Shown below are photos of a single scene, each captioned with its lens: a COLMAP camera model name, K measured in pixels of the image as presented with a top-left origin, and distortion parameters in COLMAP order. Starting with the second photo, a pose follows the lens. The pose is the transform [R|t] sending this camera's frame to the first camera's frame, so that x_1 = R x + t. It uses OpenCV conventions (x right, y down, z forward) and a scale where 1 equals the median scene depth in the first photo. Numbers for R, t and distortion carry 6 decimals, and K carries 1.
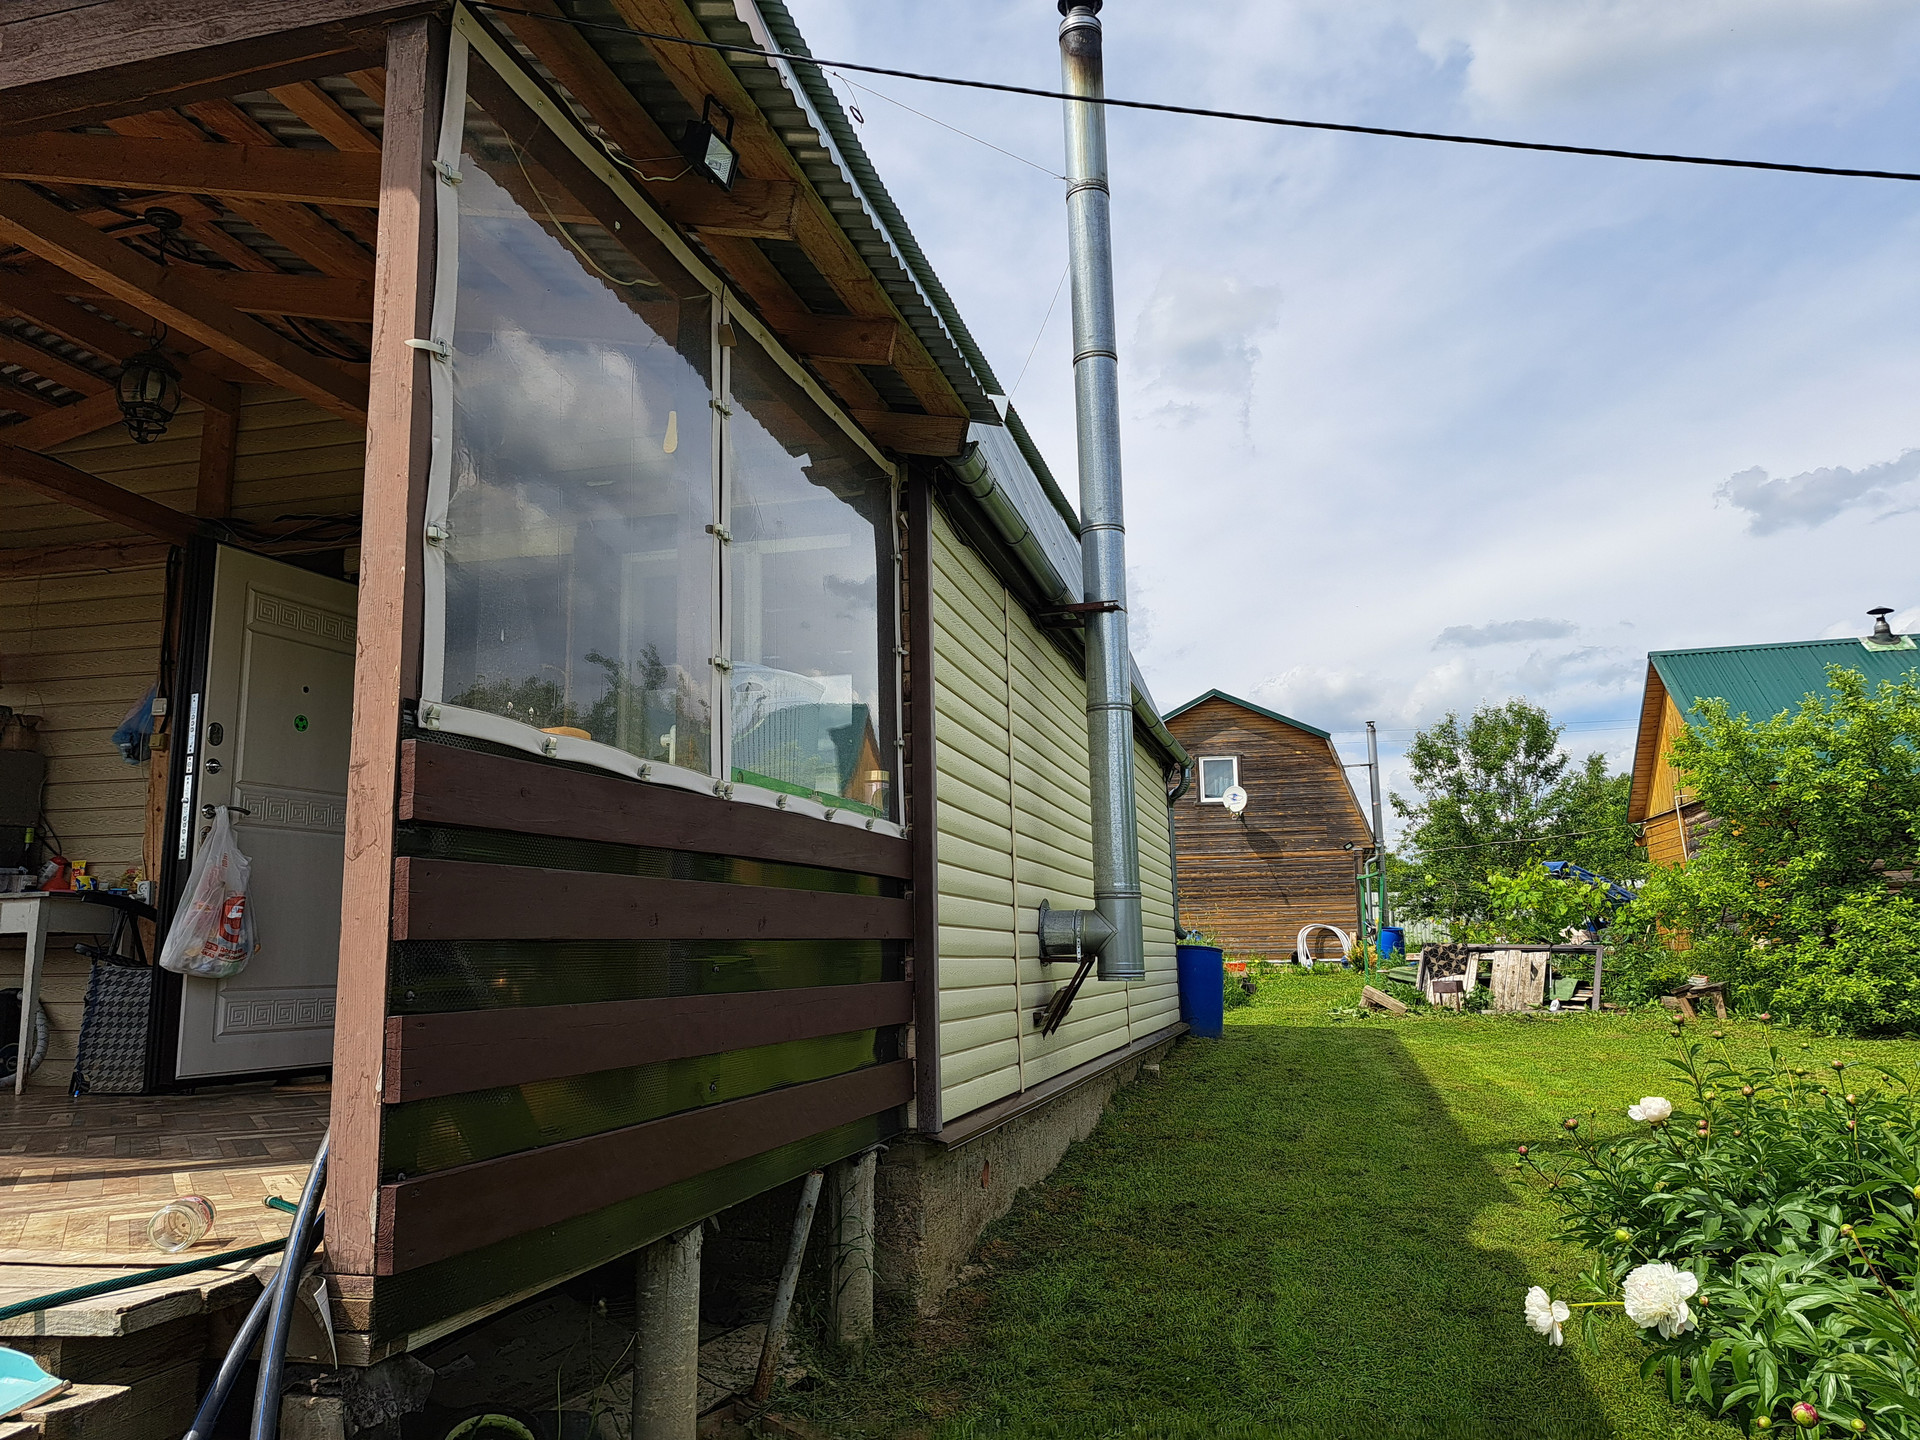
lens RADIAL K [[1433.5, 0, 960.0], [0, 1433.5, 720.0], [0, 0, 1]] dist [0.009368, -0.000245]
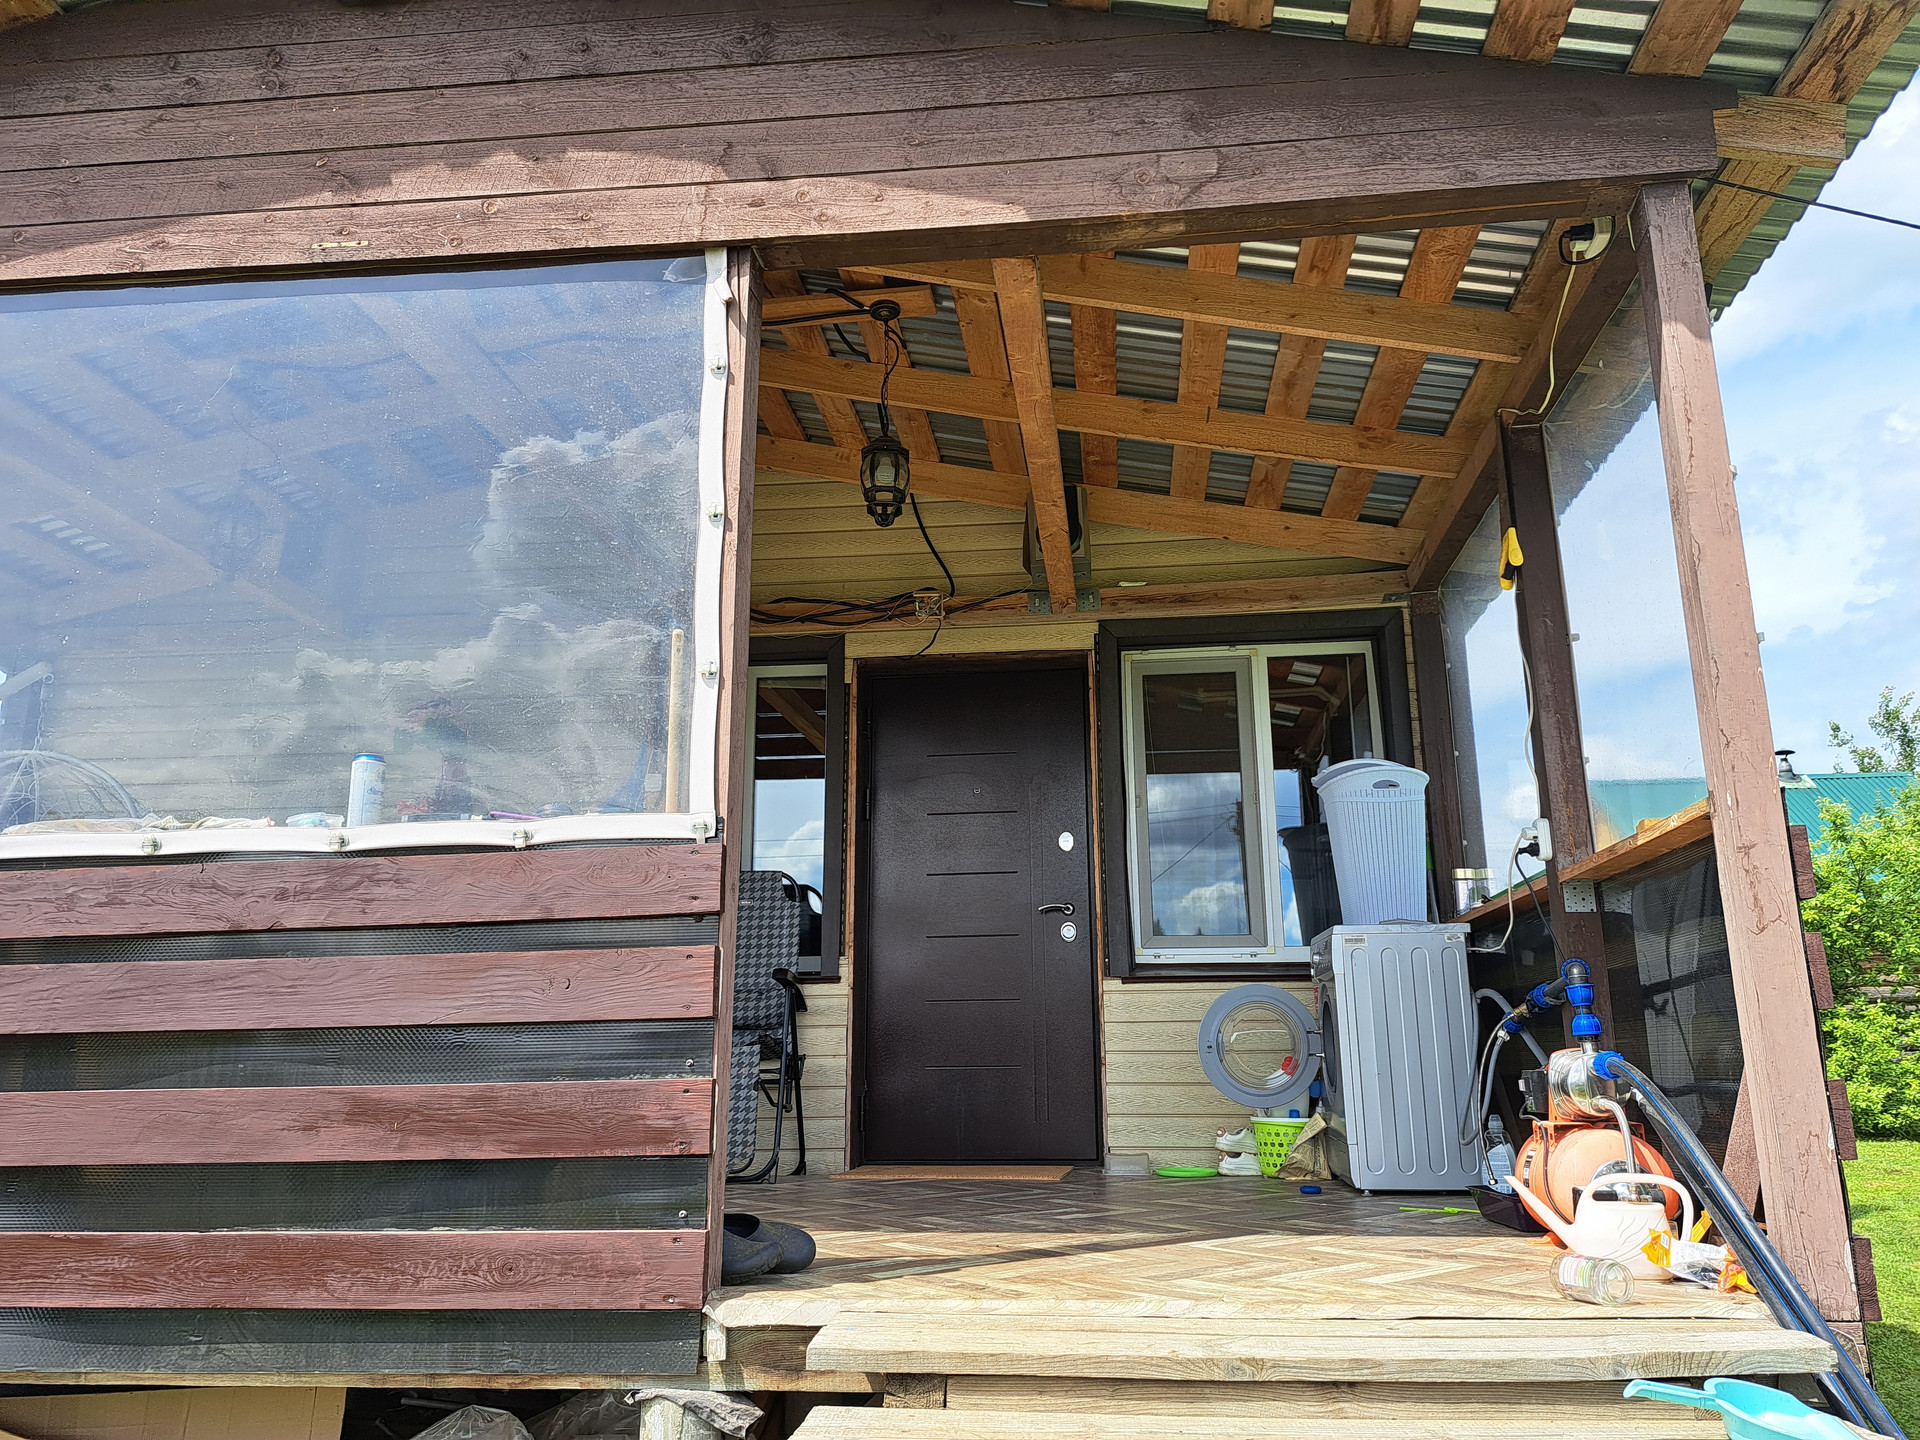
lens RADIAL K [[1408.4, 0, 1001.5], [0, 1408.4, 703.8], [0, 0, 1]] dist [0.102992, -0.148757]
pose [[0.987353, 0.045272, 0.151936, -0.981217], [-0.032036, 0.995564, -0.088460, 0.032870], [-0.155267, 0.082474, 0.984424, 0.007233]]
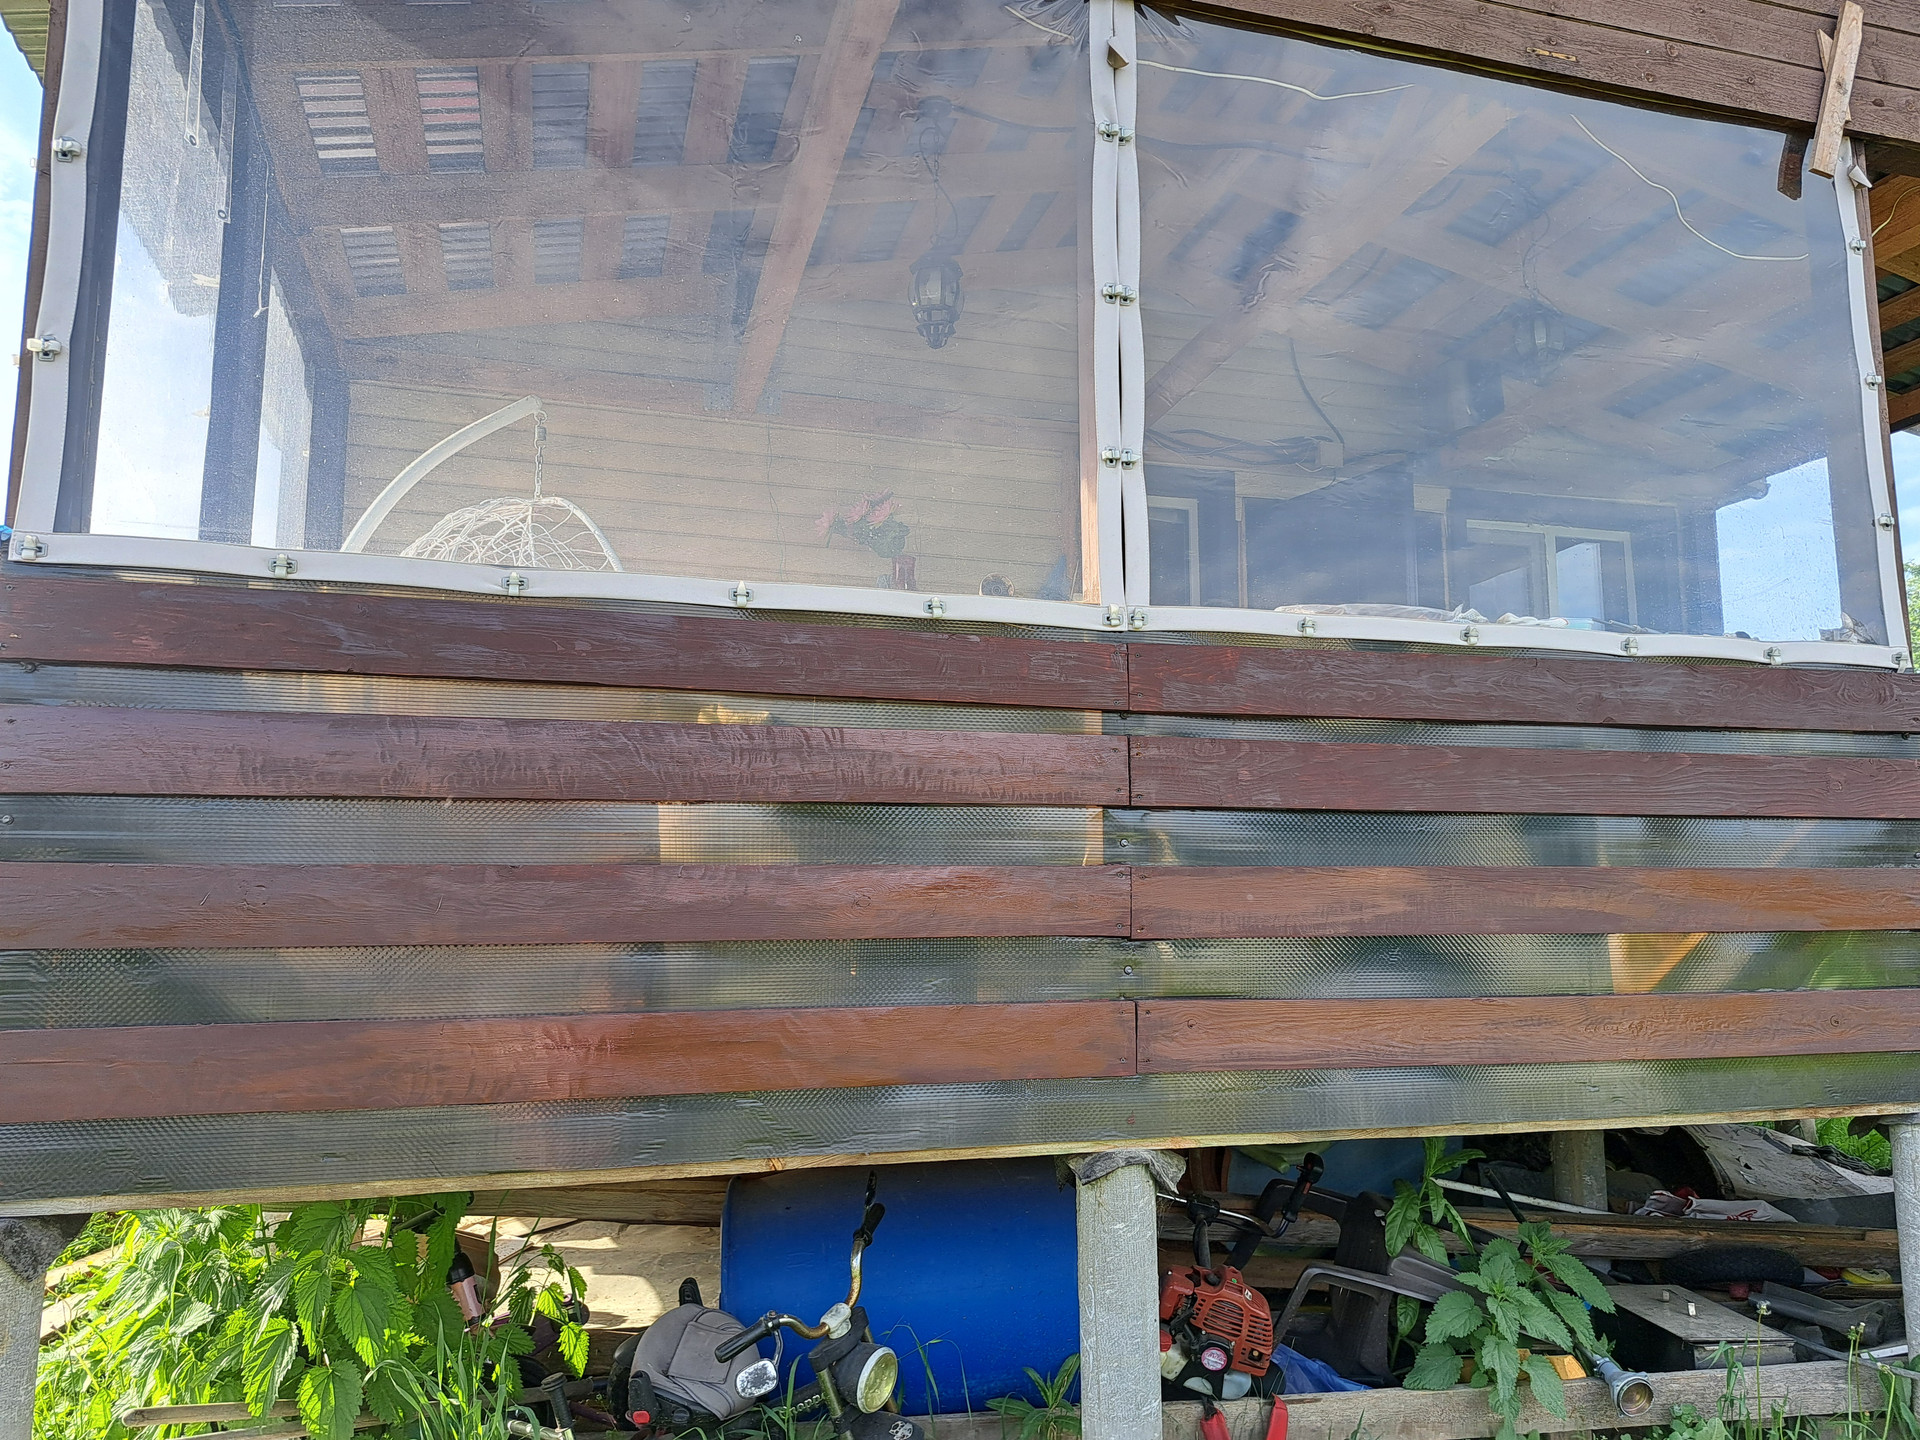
lens RADIAL K [[1433.5, 0, 960.0], [0, 1433.5, 720.0], [0, 0, 1]] dist [0.009368, -0.000245]
pose [[0.857749, 0.083638, 0.507219, -1.588891], [-0.097712, 0.995214, 0.001132, 0.092326], [-0.504697, -0.050532, 0.861817, 0.188618]]
